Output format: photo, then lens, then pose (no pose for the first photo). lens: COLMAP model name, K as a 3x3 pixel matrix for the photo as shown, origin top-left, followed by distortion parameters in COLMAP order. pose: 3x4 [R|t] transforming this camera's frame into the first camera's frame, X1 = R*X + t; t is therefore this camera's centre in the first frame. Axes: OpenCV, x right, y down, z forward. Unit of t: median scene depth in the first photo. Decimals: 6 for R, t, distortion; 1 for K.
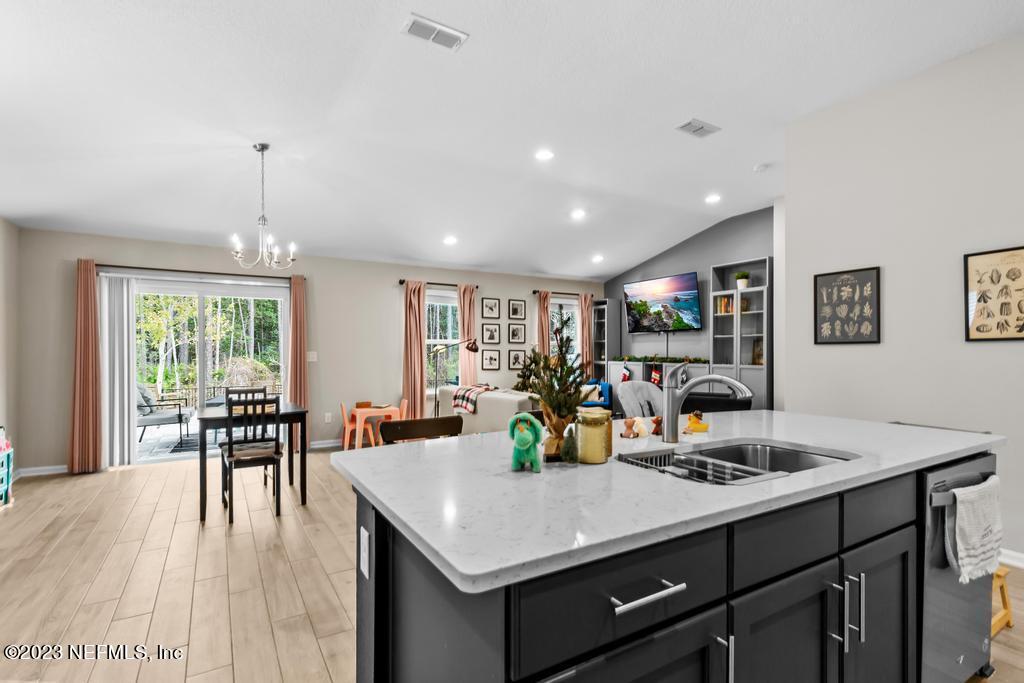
lens RADIAL K [[477.8, 0, 509.2], [0, 477.8, 353.7], [0, 0, 1]] dist [0.005621, 0.000077]
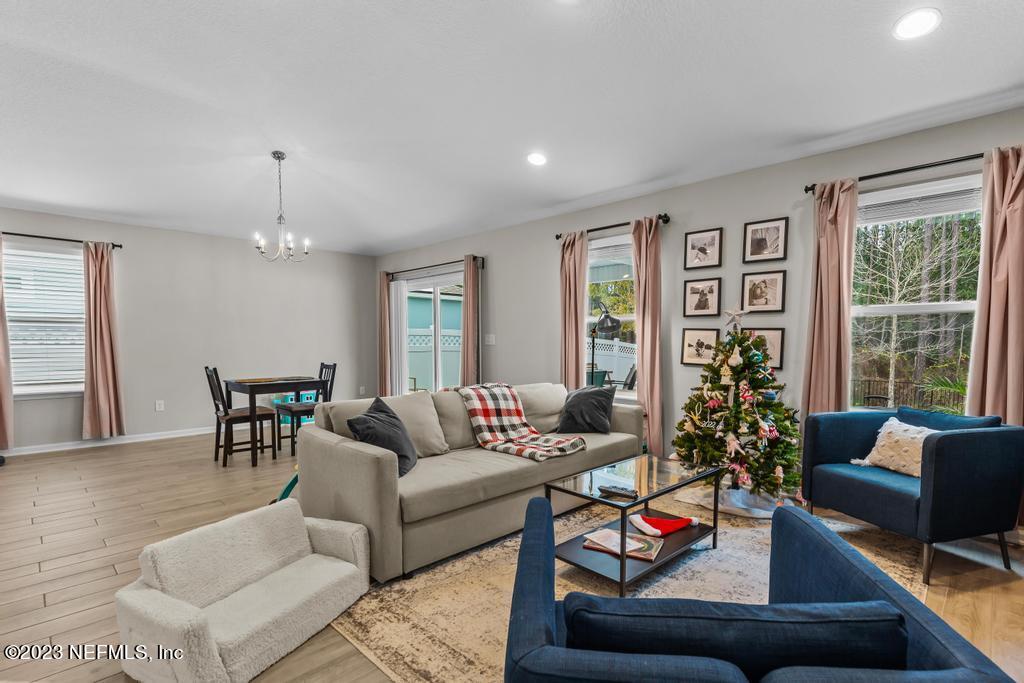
lens RADIAL K [[477.8, 0, 510.3], [0, 477.8, 371.7], [0, 0, 1]] dist [0.005621, 0.000077]
pose [[0.275032, 0.063940, -0.959307, 0.435156], [-0.005217, 0.997871, 0.065014, 0.006620], [0.961421, -0.012876, 0.274780, 0.678511]]
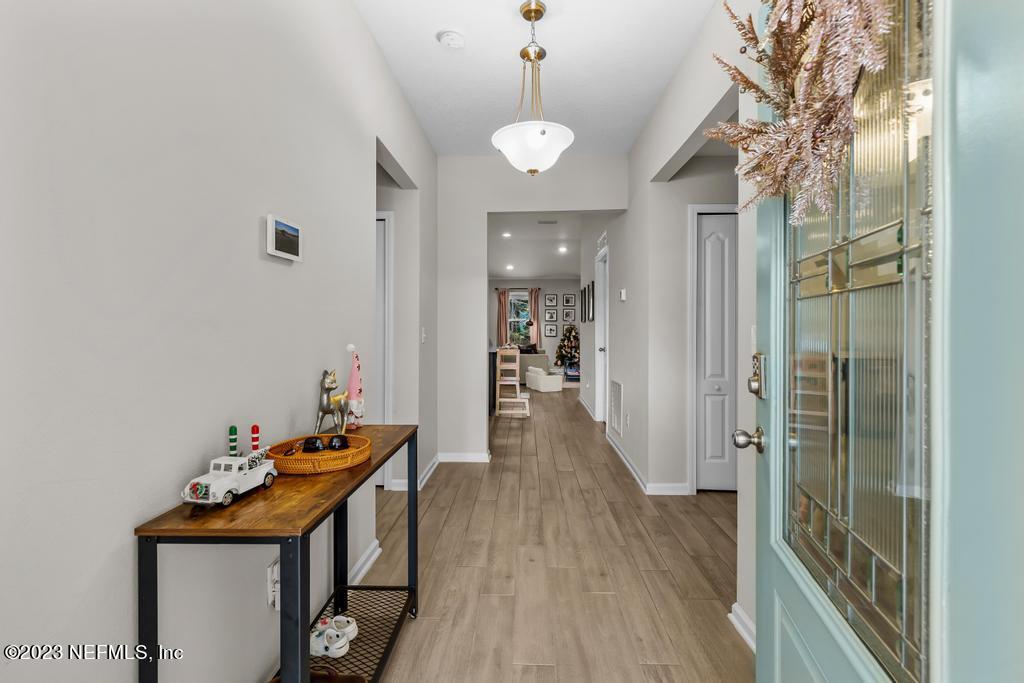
lens RADIAL K [[477.8, 0, 508.2], [0, 477.8, 332.2], [0, 0, 1]] dist [0.005621, 0.000077]
pose [[0.839952, 0.008021, -0.542602, 0.785351], [-0.005513, 0.999965, 0.006247, 0.008889], [0.542633, -0.002255, 0.839967, -0.524374]]
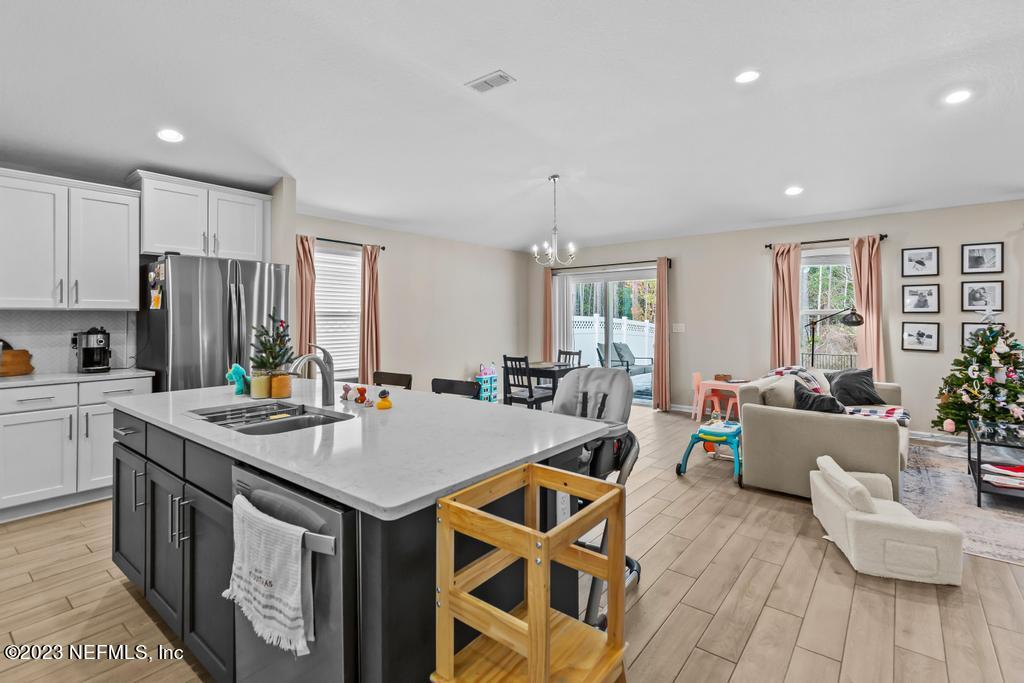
lens RADIAL K [[477.8, 0, 517.6], [0, 477.8, 315.9], [0, 0, 1]] dist [0.005621, 0.000077]
pose [[0.363512, -0.006070, -0.931570, 0.409719], [-0.002463, 0.999969, -0.007476, -0.011145], [0.931586, 0.005012, 0.363486, 0.221276]]
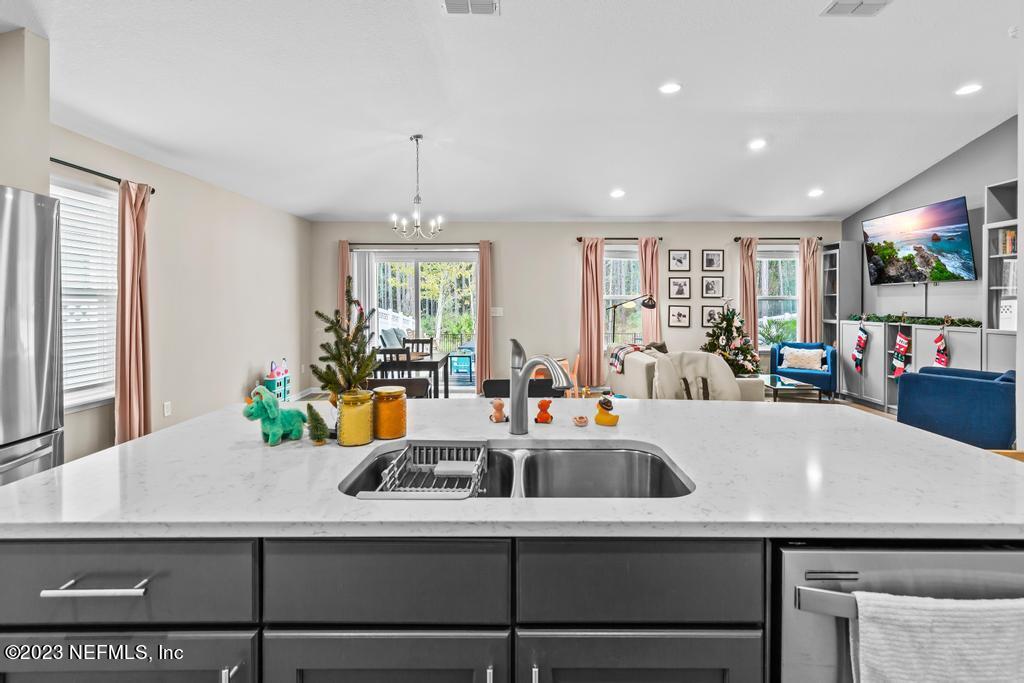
lens RADIAL K [[477.8, 0, 521.4], [0, 477.8, 304.0], [0, 0, 1]] dist [0.005621, 0.000077]
pose [[0.861712, 0.002208, -0.507394, 0.173929], [-0.003087, 0.999995, -0.000891, -0.009628], [0.507389, 0.002334, 0.861714, 0.055014]]
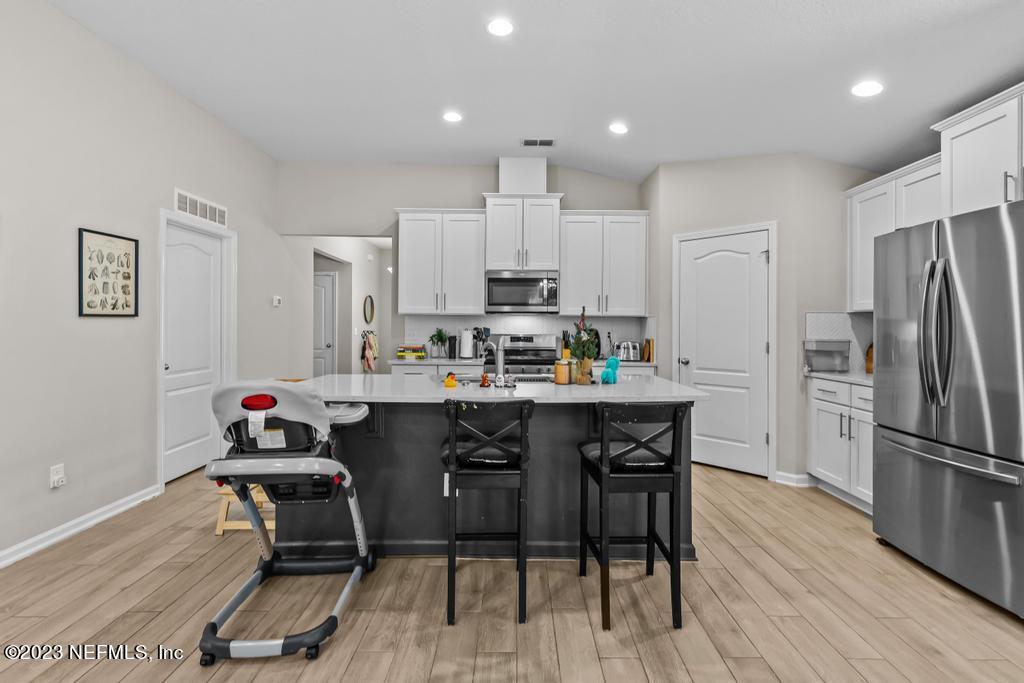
lens RADIAL K [[477.8, 0, 519.8], [0, 477.8, 322.7], [0, 0, 1]] dist [0.005621, 0.000077]
pose [[-0.870088, 0.001263, 0.492895, -0.125104], [-0.001217, 0.999988, -0.004709, -0.003532], [-0.492895, -0.004697, -0.870076, 0.552255]]
